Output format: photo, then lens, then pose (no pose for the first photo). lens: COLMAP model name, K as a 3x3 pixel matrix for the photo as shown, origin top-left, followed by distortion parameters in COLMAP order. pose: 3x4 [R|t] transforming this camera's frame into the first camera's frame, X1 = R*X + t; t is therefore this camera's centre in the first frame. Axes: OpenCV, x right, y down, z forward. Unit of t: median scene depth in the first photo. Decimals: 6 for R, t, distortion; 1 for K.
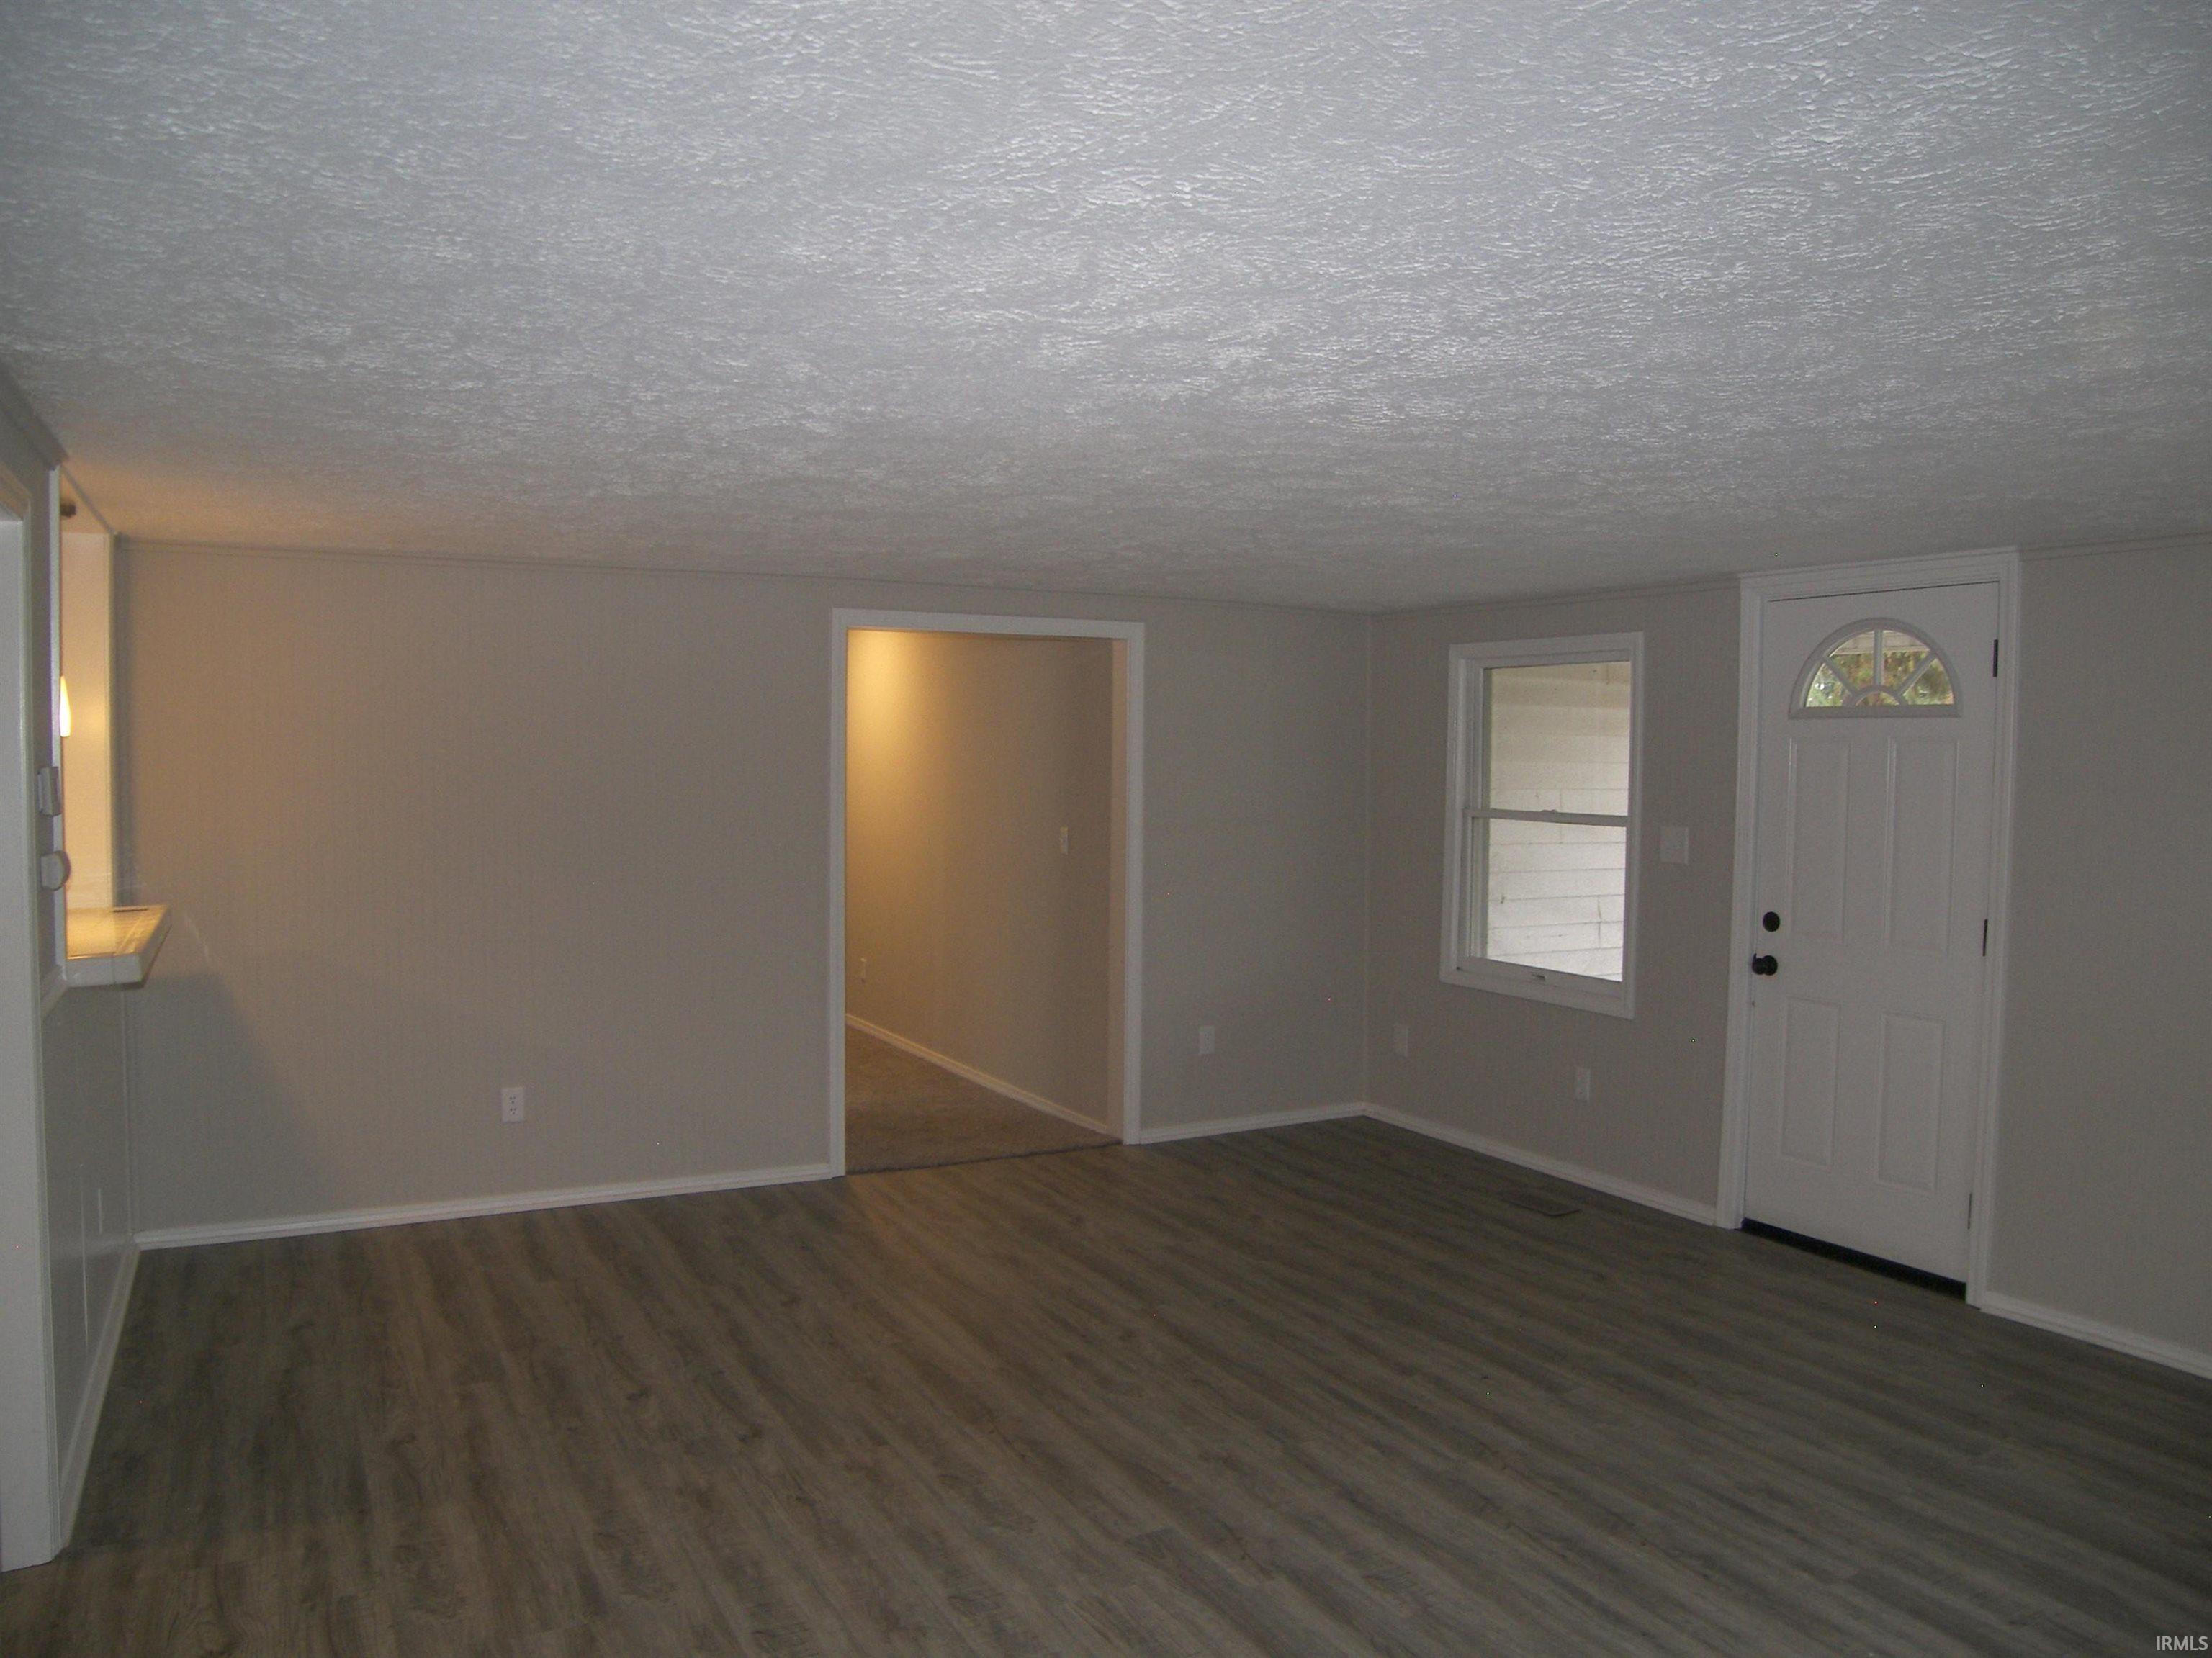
lens RADIAL K [[1613.8, 0, 1065.6], [0, 1613.8, 825.5], [0, 0, 1]] dist [-0.143022, 0.099416]
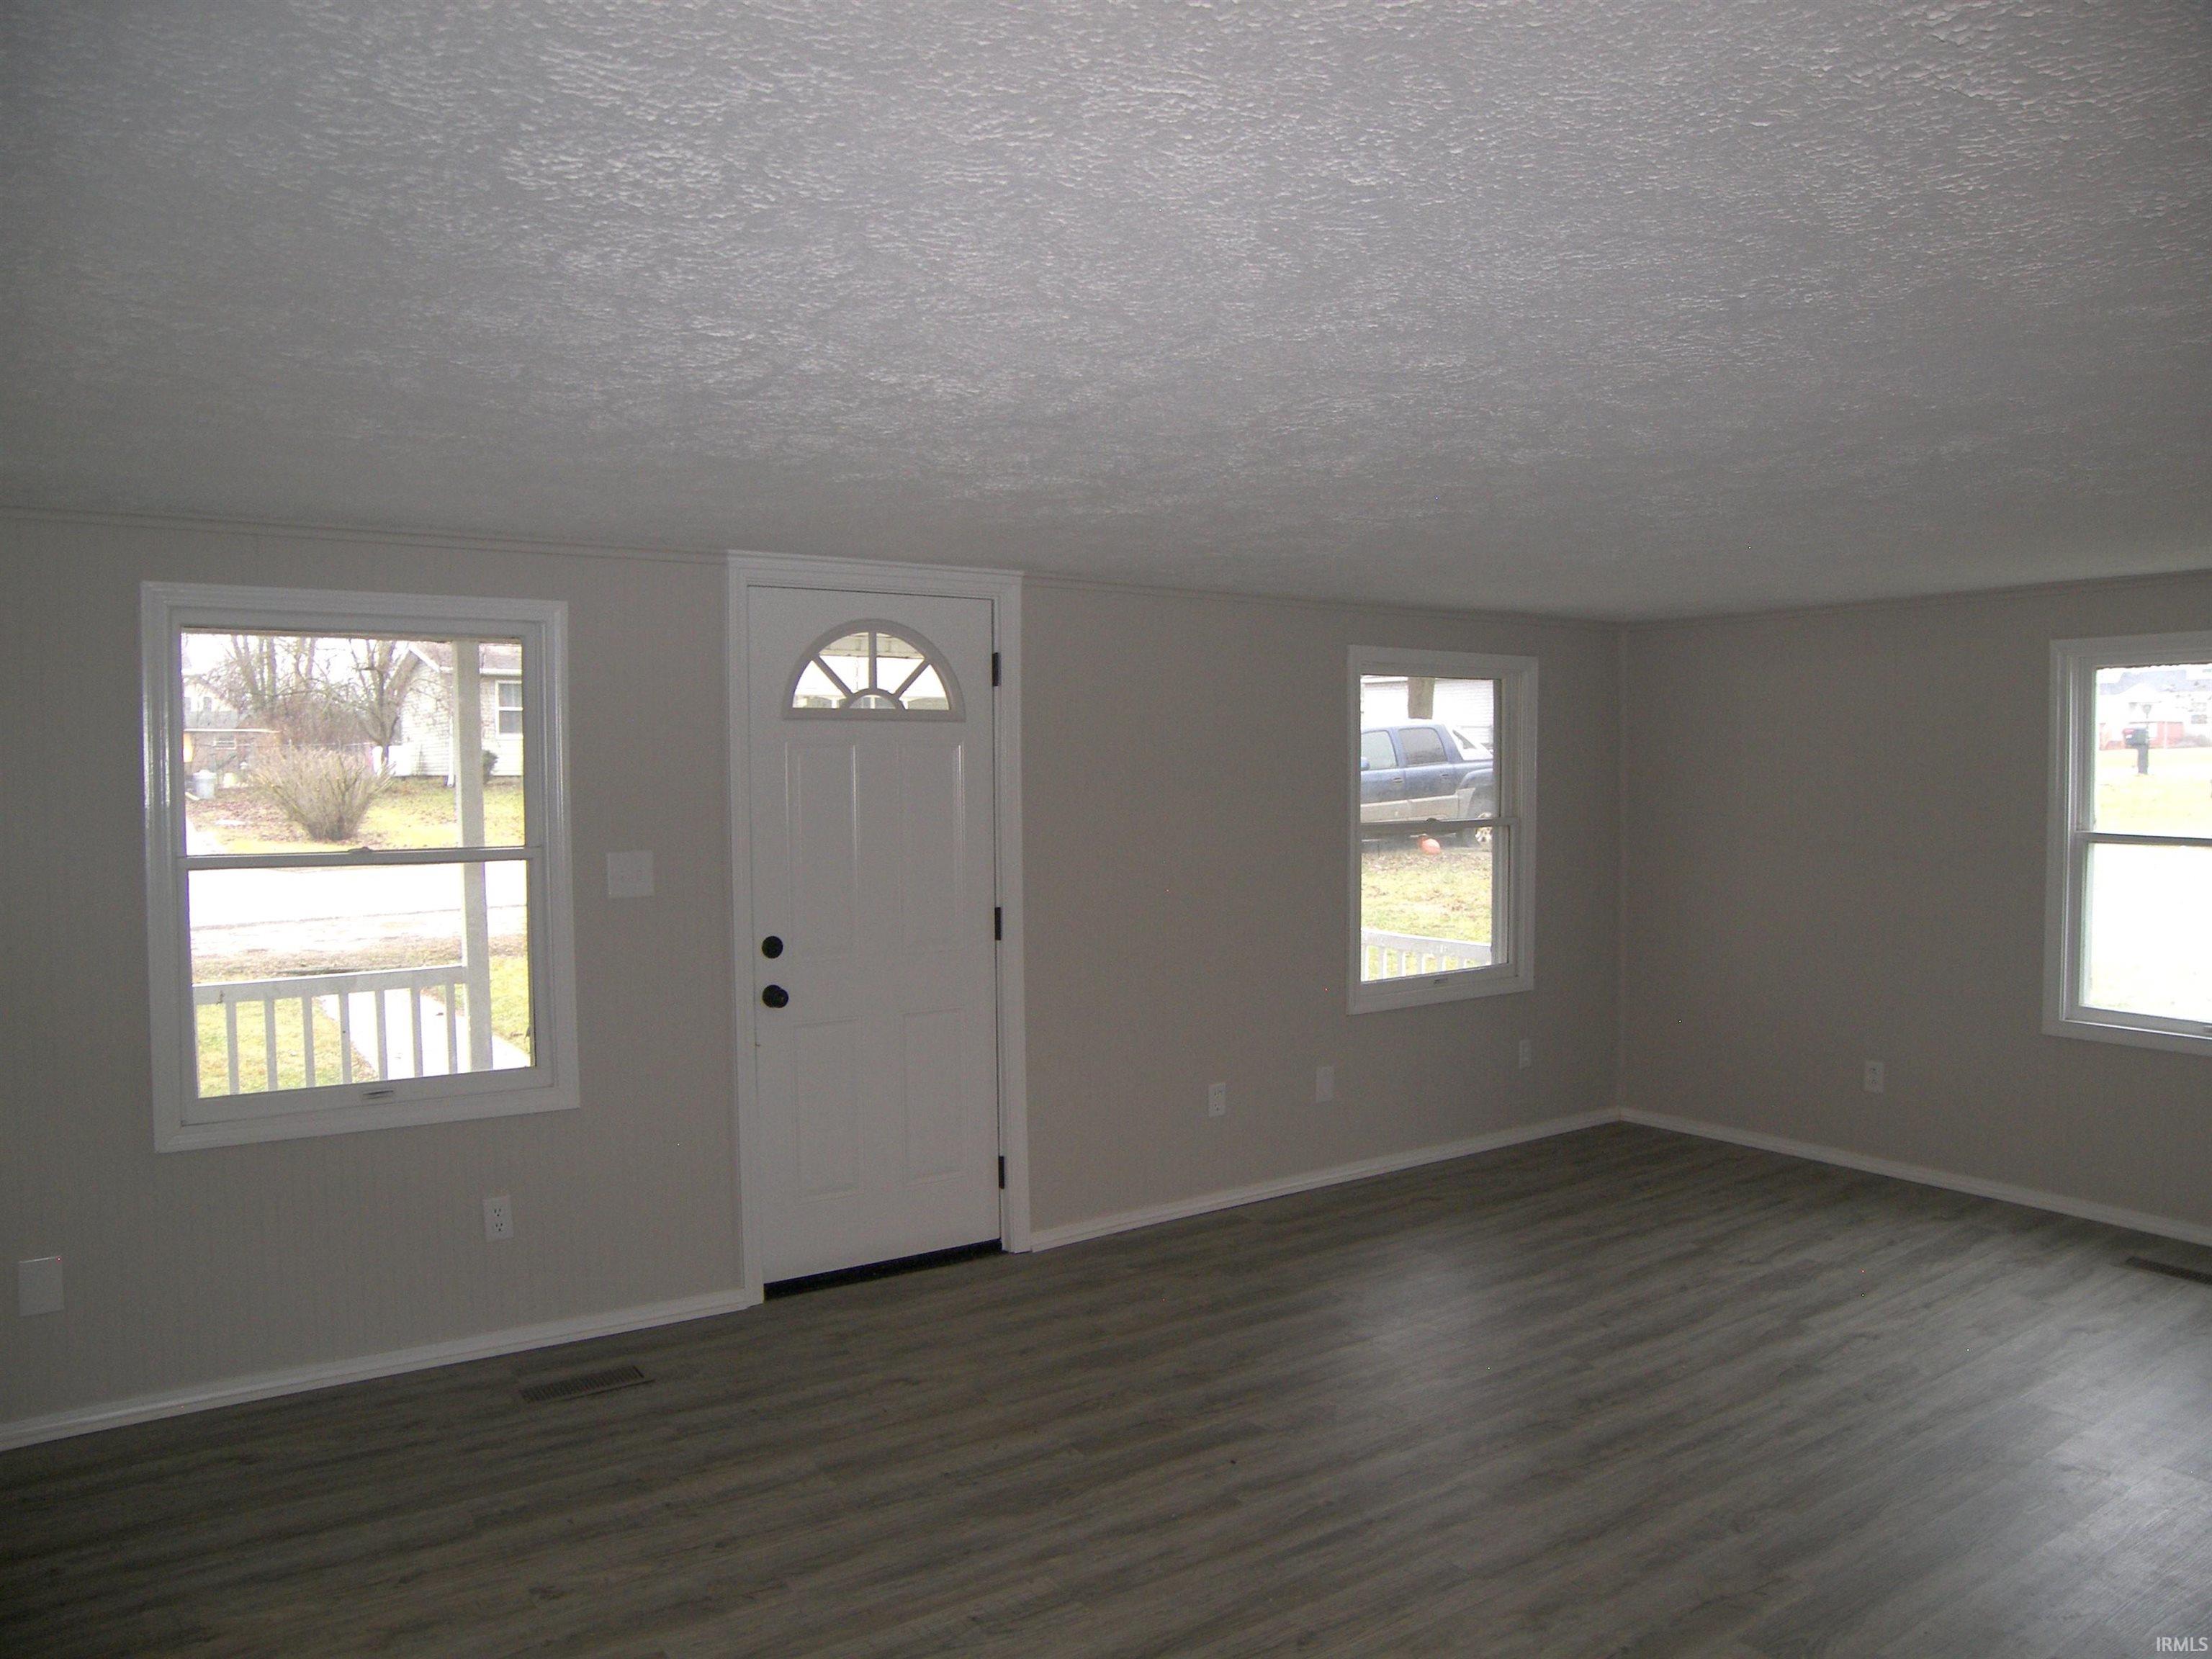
lens RADIAL K [[1613.9, 0, 1049.4], [0, 1613.9, 823.8], [0, 0, 1]] dist [-0.143022, 0.099416]
pose [[-0.126021, -0.041606, 0.991155, -0.517889], [0.045480, 0.997827, 0.047668, -0.048849], [-0.990984, 0.051085, -0.123855, 1.052563]]
